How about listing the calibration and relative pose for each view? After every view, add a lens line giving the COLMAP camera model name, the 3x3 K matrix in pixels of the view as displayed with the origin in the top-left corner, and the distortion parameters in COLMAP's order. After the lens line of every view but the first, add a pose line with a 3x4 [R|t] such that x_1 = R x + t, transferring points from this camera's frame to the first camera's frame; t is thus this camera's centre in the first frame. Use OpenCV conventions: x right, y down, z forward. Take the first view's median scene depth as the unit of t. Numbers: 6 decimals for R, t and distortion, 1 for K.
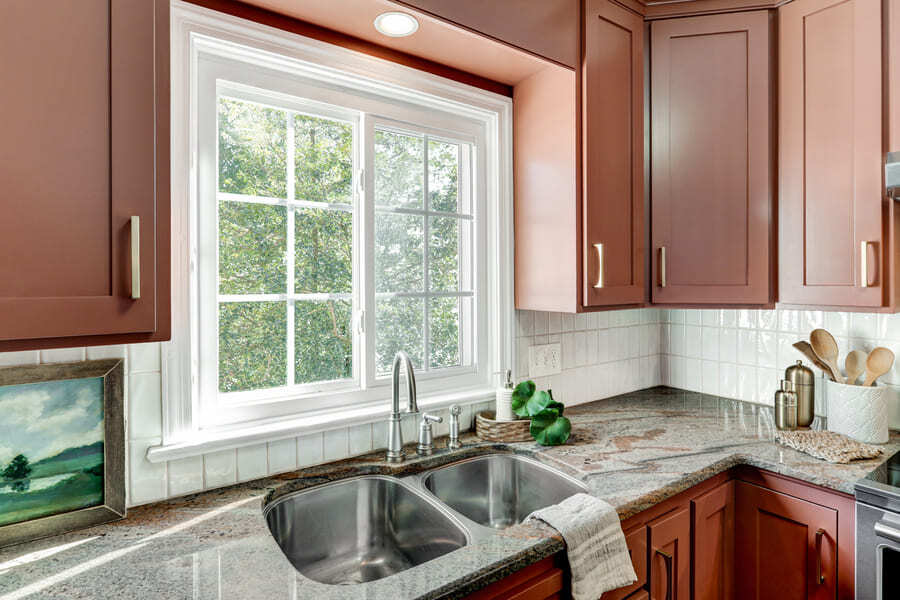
lens RADIAL K [[469.0, 0, 450.9], [0, 469.0, 284.6], [0, 0, 1]] dist [-0.013159, 0.004088]
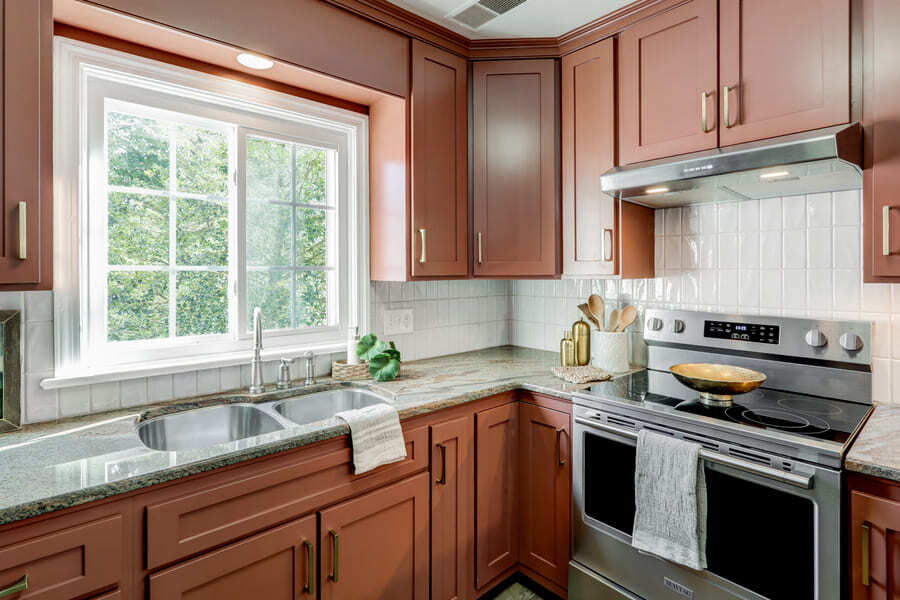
lens RADIAL K [[455.2, 0, 462.3], [0, 455.2, 272.2], [0, 0, 1]] dist [-0.007638, 0.002942]
pose [[0.992294, -0.001354, 0.123895, 0.301957], [0.002043, 0.999983, -0.005432, 0.047990], [-0.123886, 0.005643, 0.992280, -0.340477]]
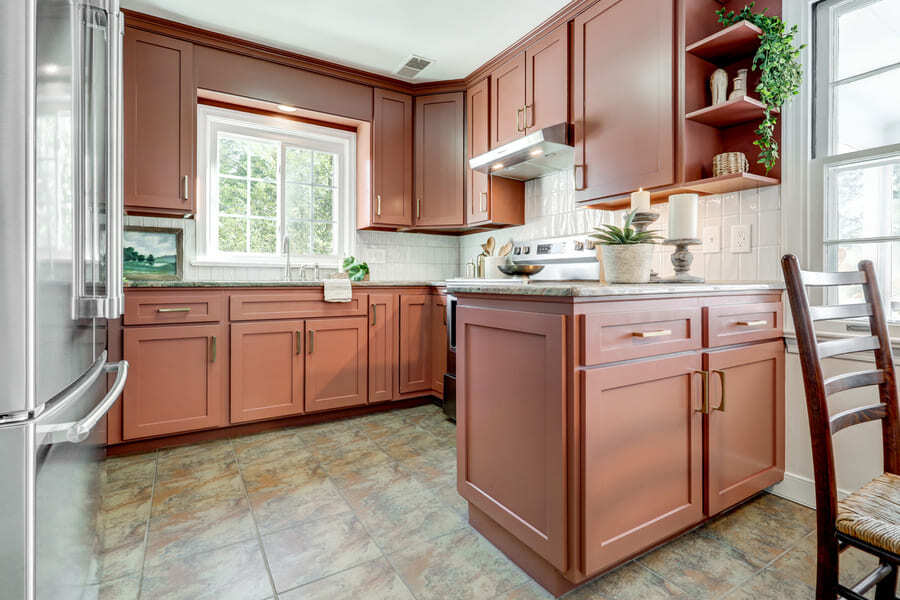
lens RADIAL K [[436.2, 0, 453.5], [0, 436.2, 282.3], [0, 0, 1]] dist [-0.010880, 0.007001]
pose [[0.998331, 0.005637, -0.057483, 0.917960], [-0.005770, 0.999981, -0.002144, 0.390252], [0.057470, 0.002472, 0.998344, -1.298227]]
